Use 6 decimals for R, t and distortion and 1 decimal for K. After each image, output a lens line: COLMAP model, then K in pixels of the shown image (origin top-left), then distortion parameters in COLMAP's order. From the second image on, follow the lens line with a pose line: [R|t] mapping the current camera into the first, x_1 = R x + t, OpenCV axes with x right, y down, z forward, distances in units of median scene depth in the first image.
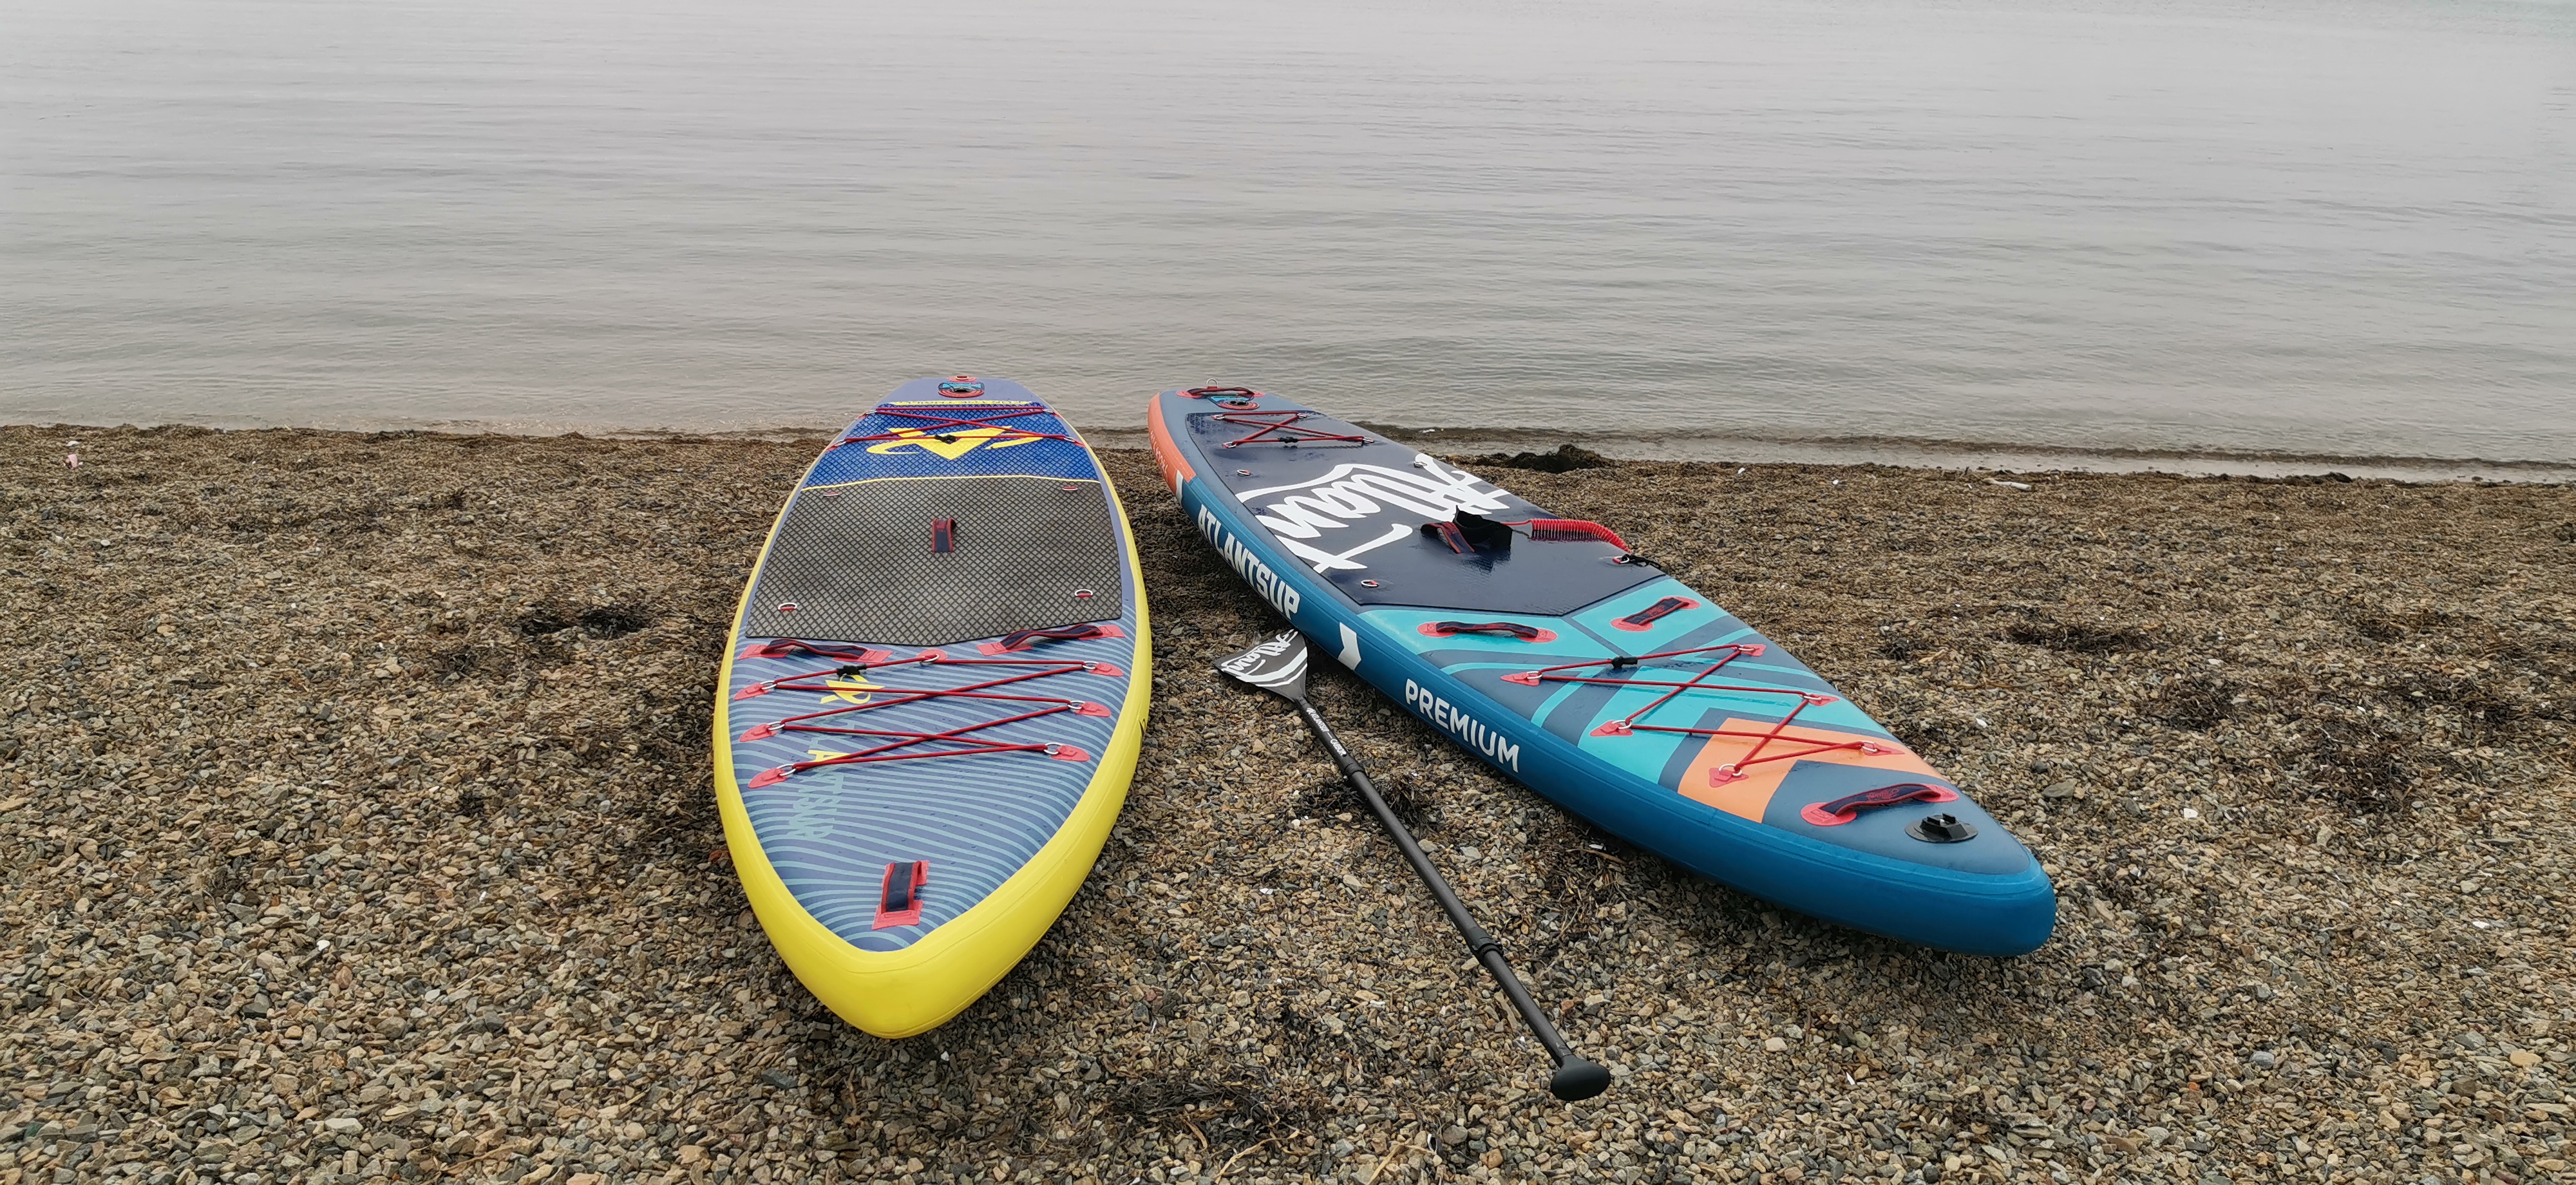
lens RADIAL K [[1902.4, 0, 1288.0], [0, 1902.4, 592.5], [0, 0, 1]] dist [0.045235, -0.169519]
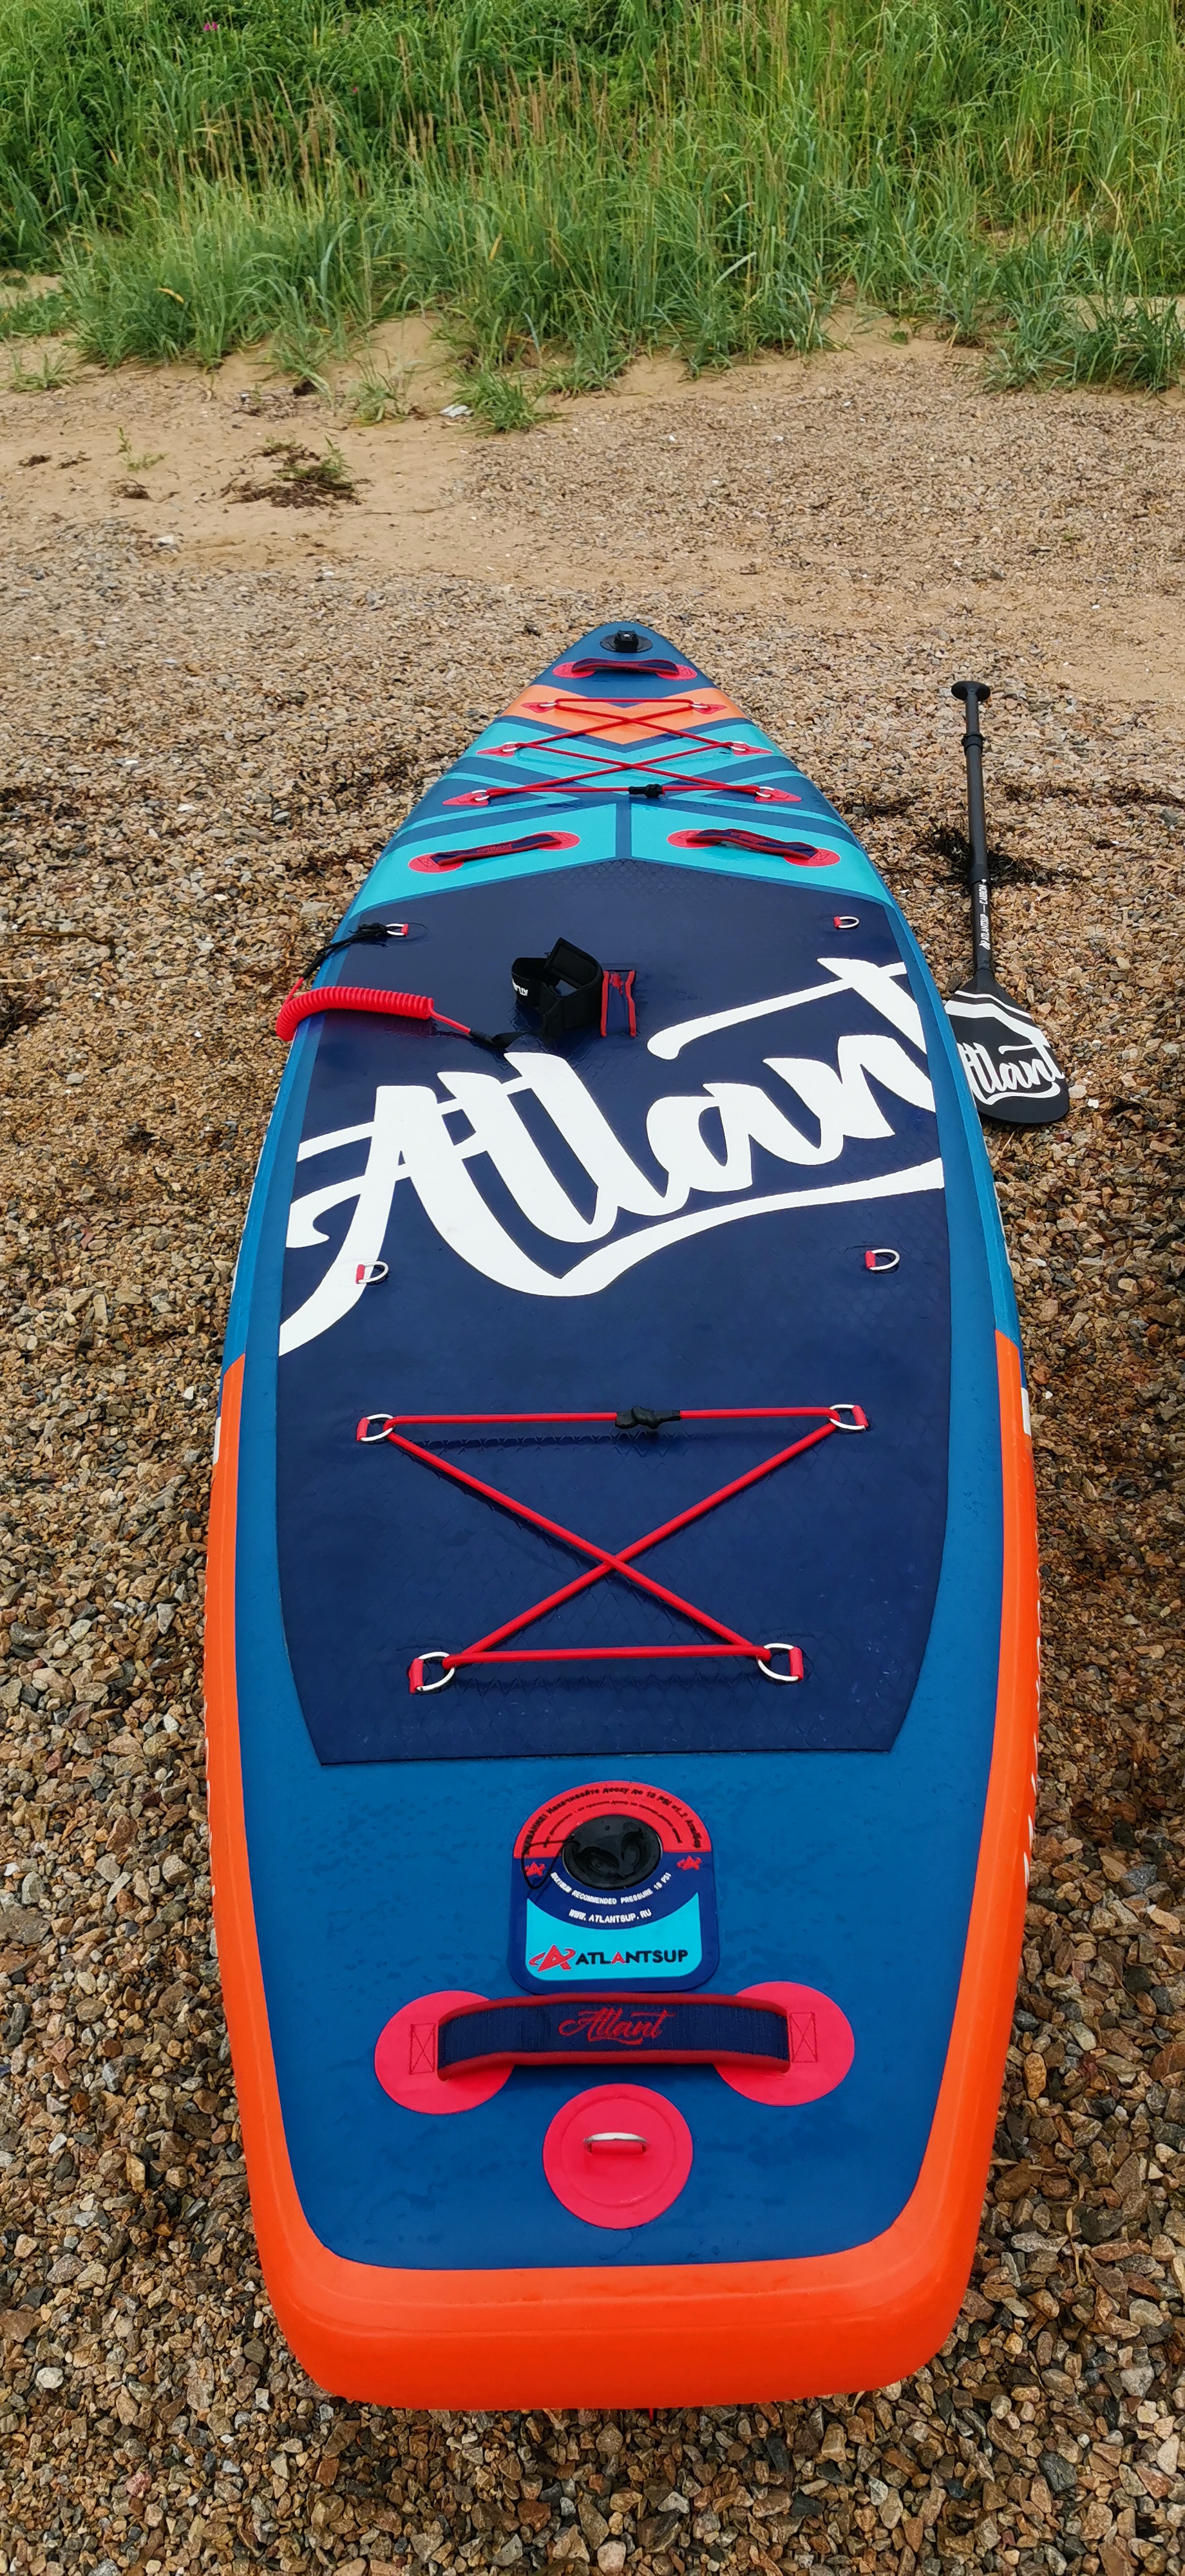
lens RADIAL K [[1902.4, 0, 592.5], [0, 1902.4, 1288.0], [0, 0, 1]] dist [0.045235, -0.169519]
pose [[-0.922860, -0.221911, 0.314778, -0.141097], [0.105653, 0.640090, 0.761001, -0.551475], [-0.370360, 0.735554, -0.567268, 1.921374]]
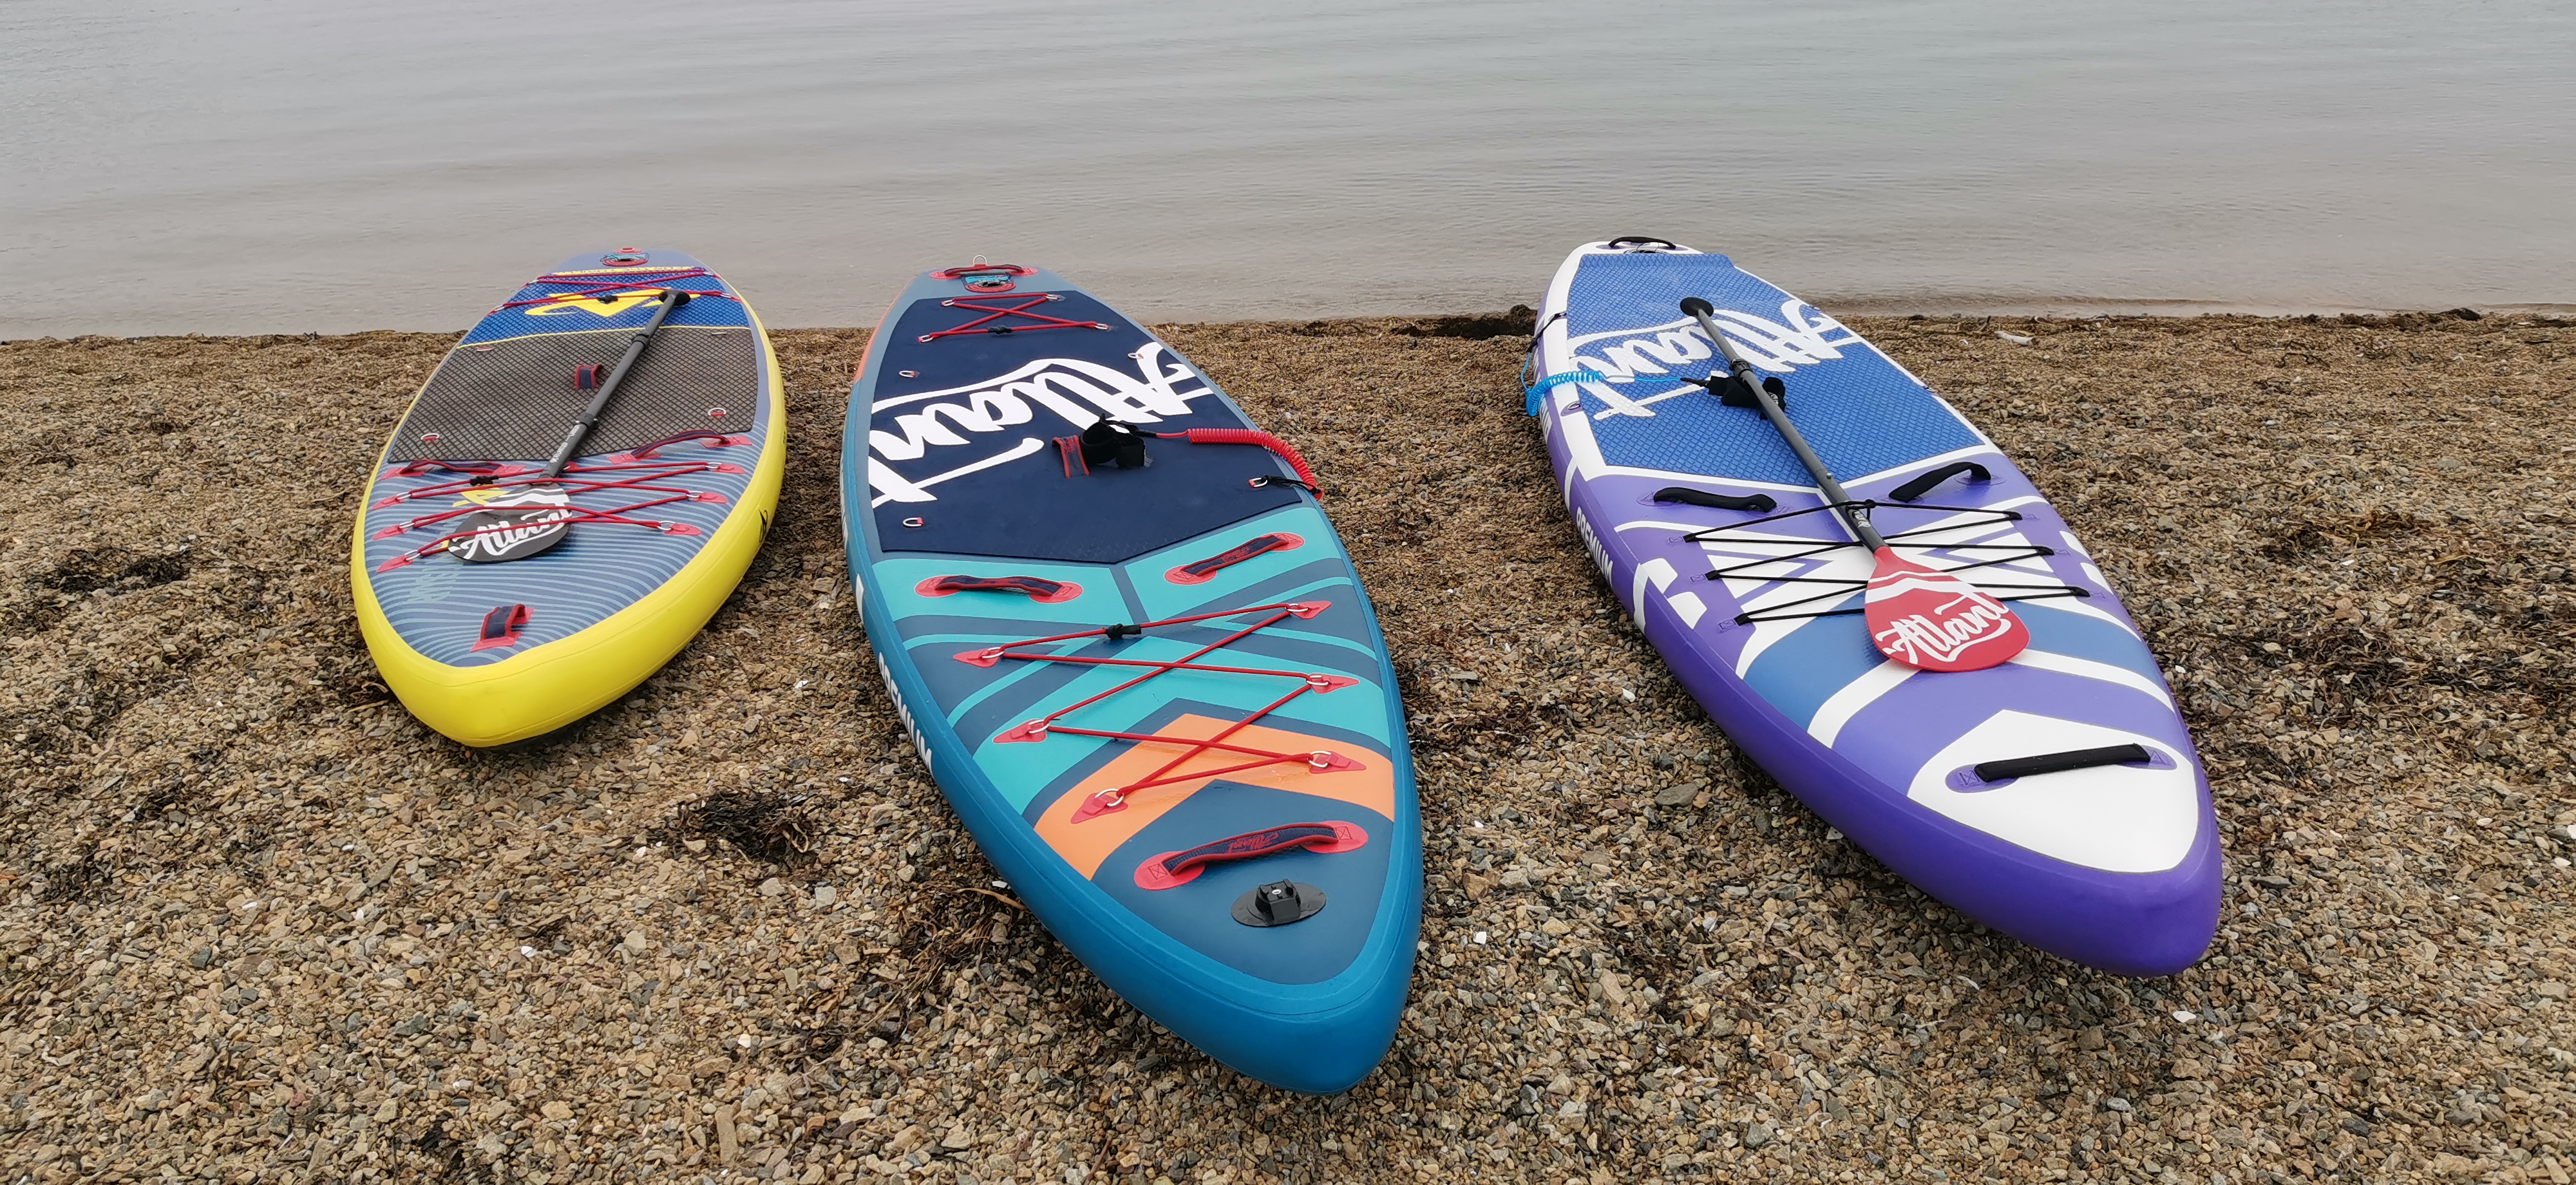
lens RADIAL K [[1902.4, 0, 1288.0], [0, 1902.4, 592.5], [0, 0, 1]] dist [0.045235, -0.169519]
pose [[0.988924, -0.015093, -0.147650, 0.415860], [0.027279, 0.996352, 0.080857, -0.047262], [0.145891, -0.083989, 0.985729, 0.273752]]
